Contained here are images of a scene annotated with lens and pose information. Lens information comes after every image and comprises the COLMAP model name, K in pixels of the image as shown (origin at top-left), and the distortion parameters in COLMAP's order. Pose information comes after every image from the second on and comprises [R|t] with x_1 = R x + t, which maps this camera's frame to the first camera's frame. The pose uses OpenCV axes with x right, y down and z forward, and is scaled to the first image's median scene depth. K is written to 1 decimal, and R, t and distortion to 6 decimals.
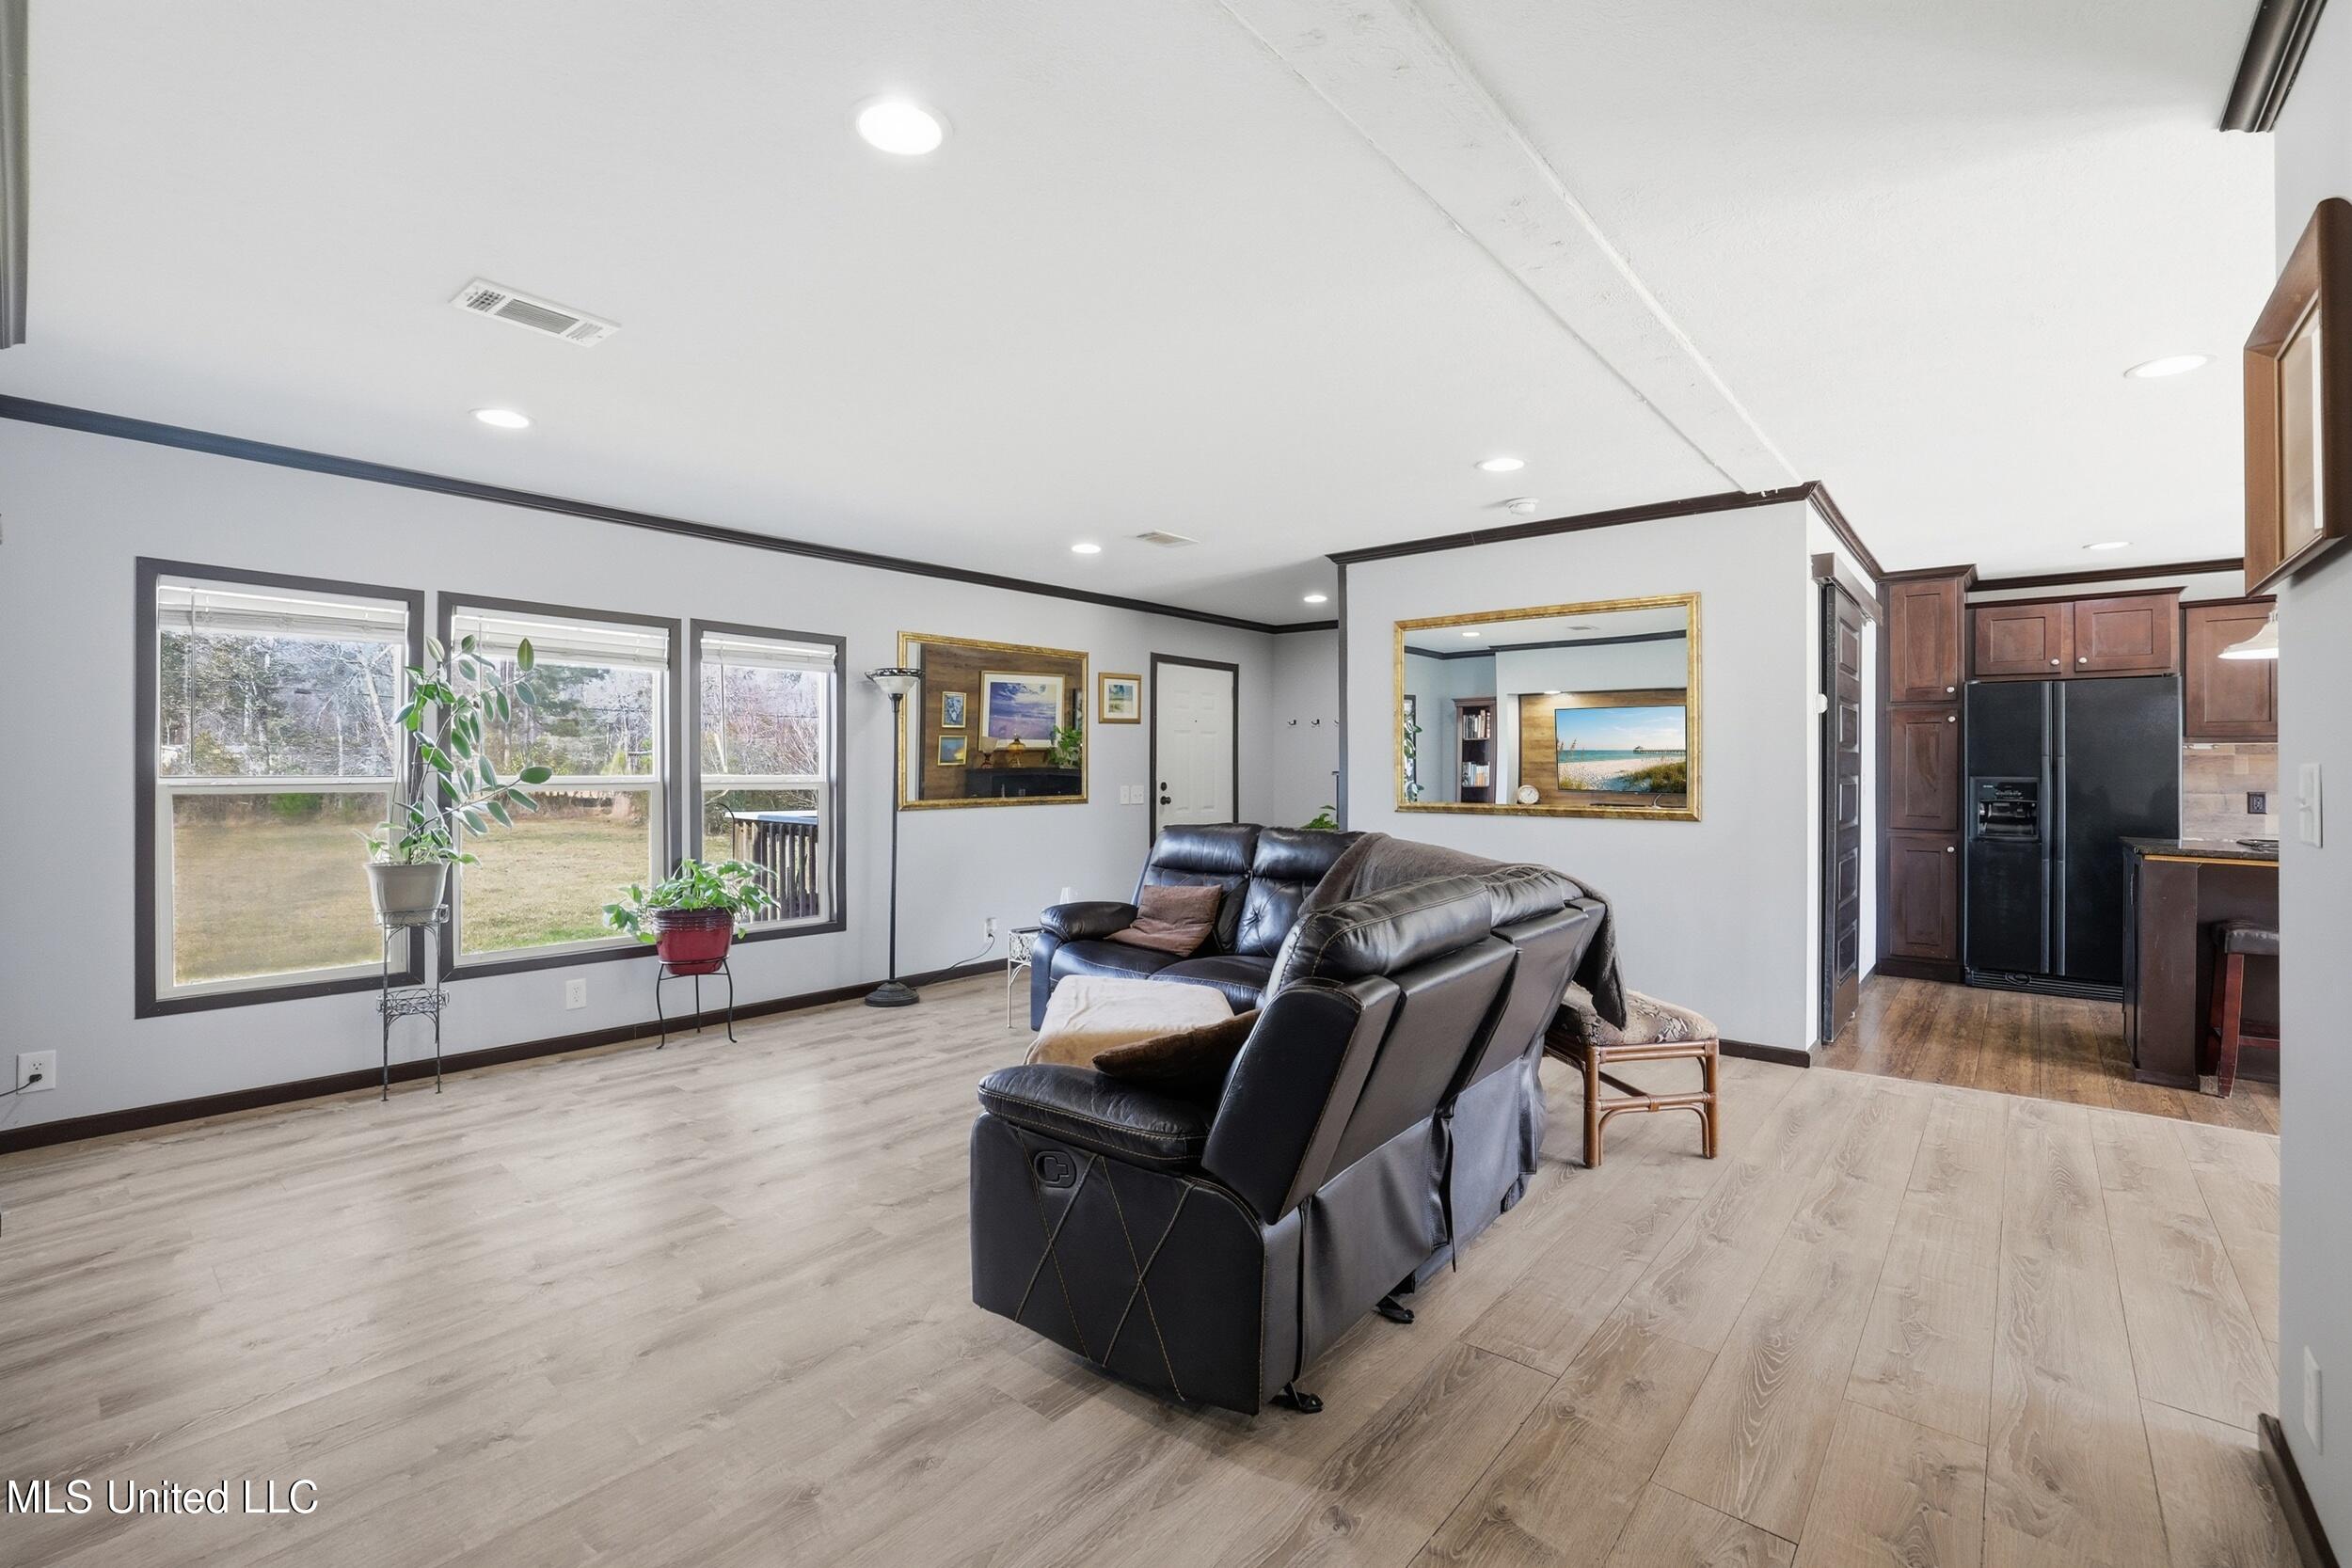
lens RADIAL K [[1030.5, 0, 1171.6], [0, 1030.5, 769.7], [0, 0, 1]] dist [-0.040221, 0.012889]
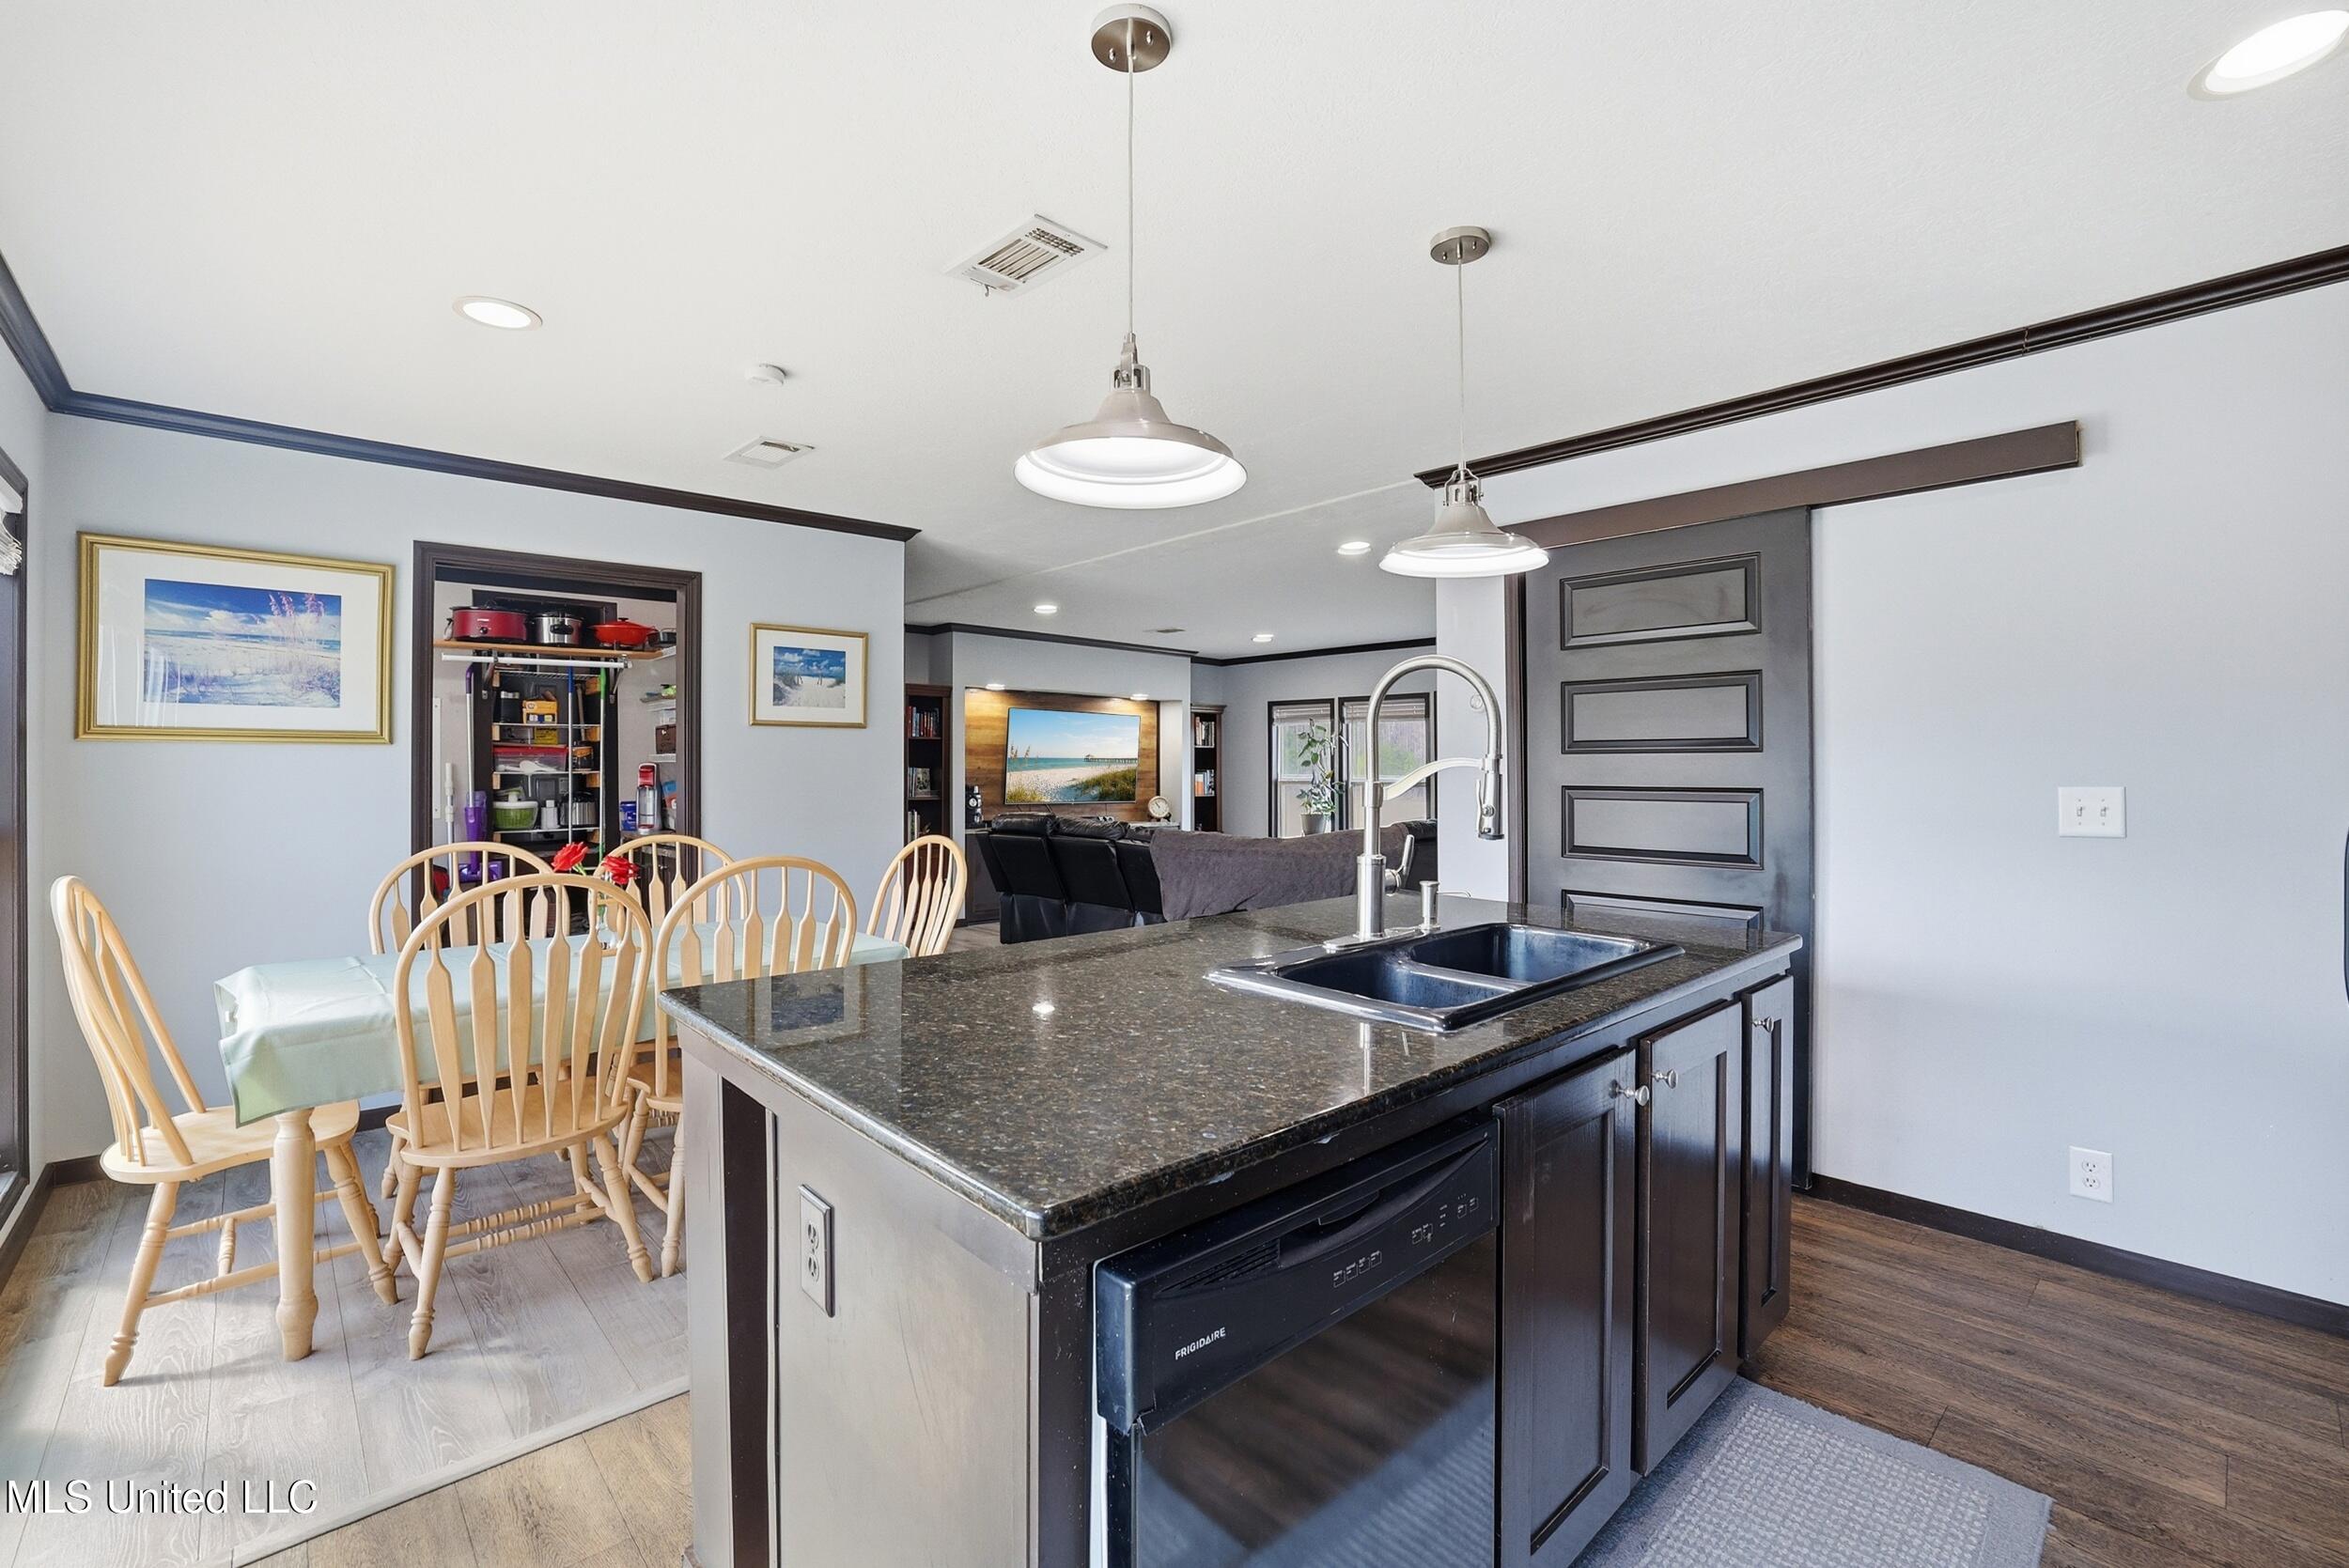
lens RADIAL K [[1029.3, 0, 1160.7], [0, 1029.3, 772.9], [0, 0, 1]] dist [-0.040221, 0.012889]
pose [[-0.119433, -0.005025, -0.992830, 1.790794], [-0.003933, 0.999982, -0.004588, 0.008122], [0.992835, 0.003357, -0.119450, 0.952685]]
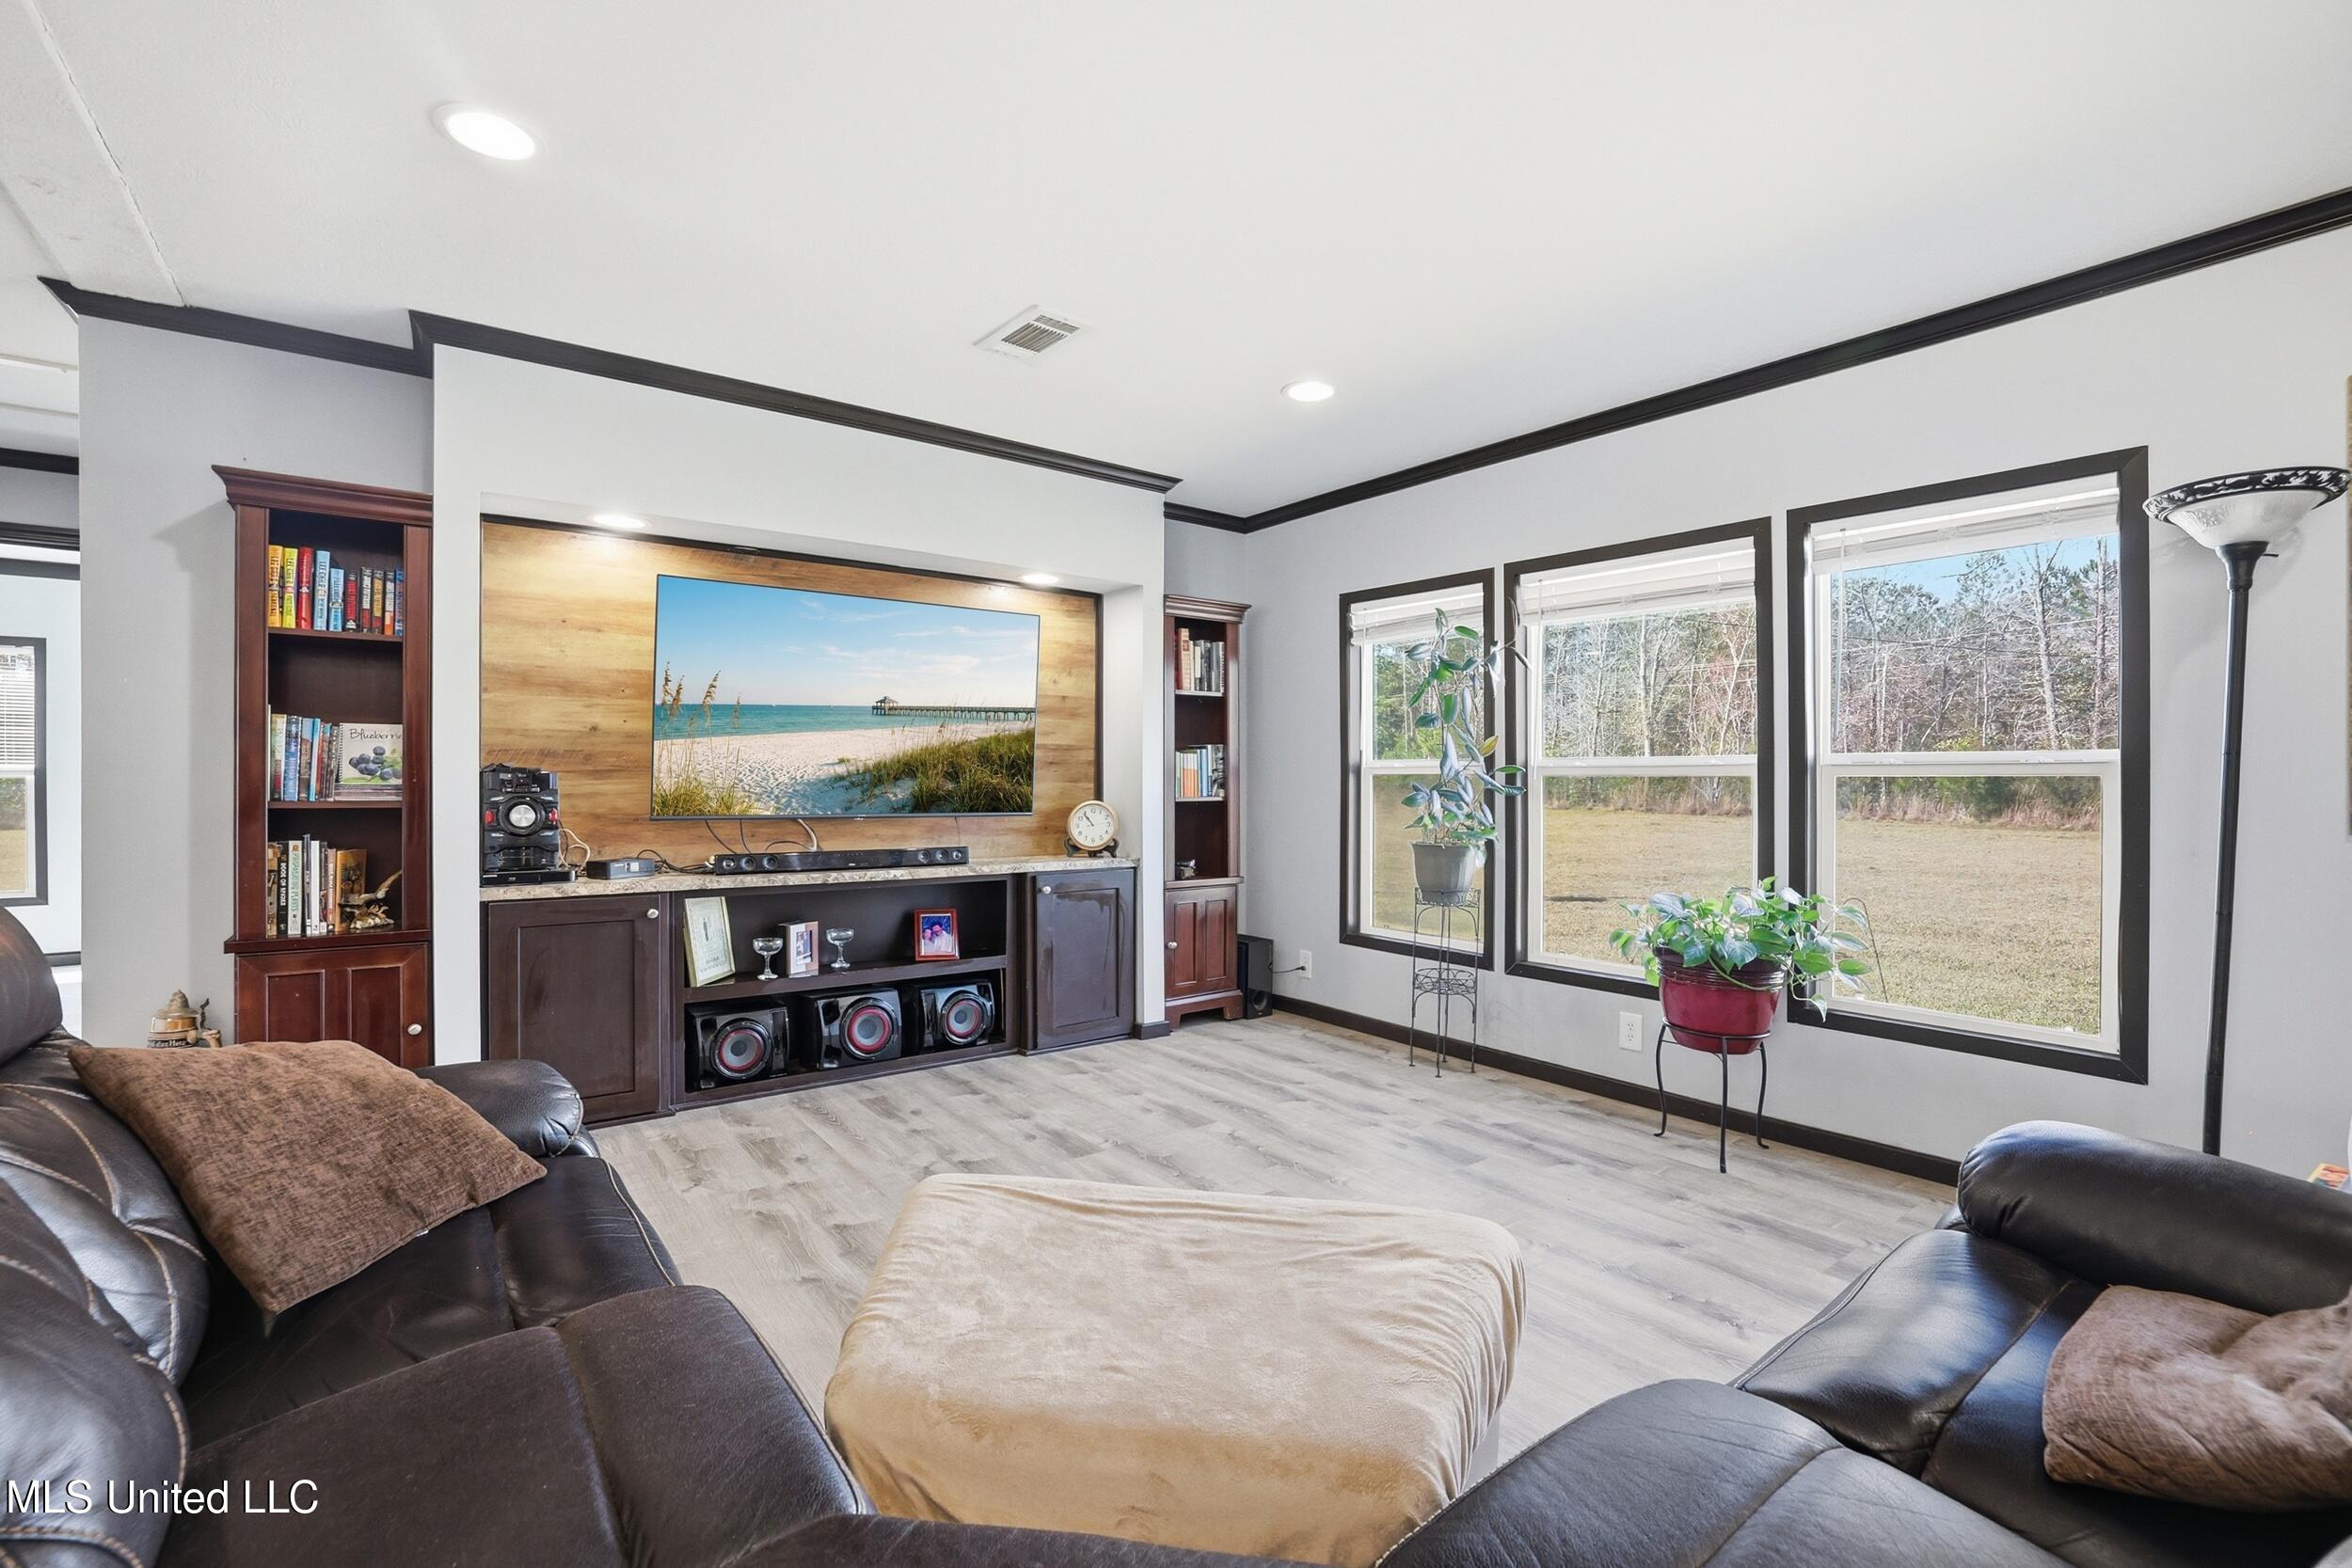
lens RADIAL K [[1030.5, 0, 1172.4], [0, 1030.5, 785.0], [0, 0, 1]] dist [-0.040221, 0.012889]
pose [[-0.208546, 0.001448, -0.978011, 0.313568], [-0.004472, 0.999987, 0.002434, 0.034208], [0.978002, 0.004881, -0.208537, 0.971809]]
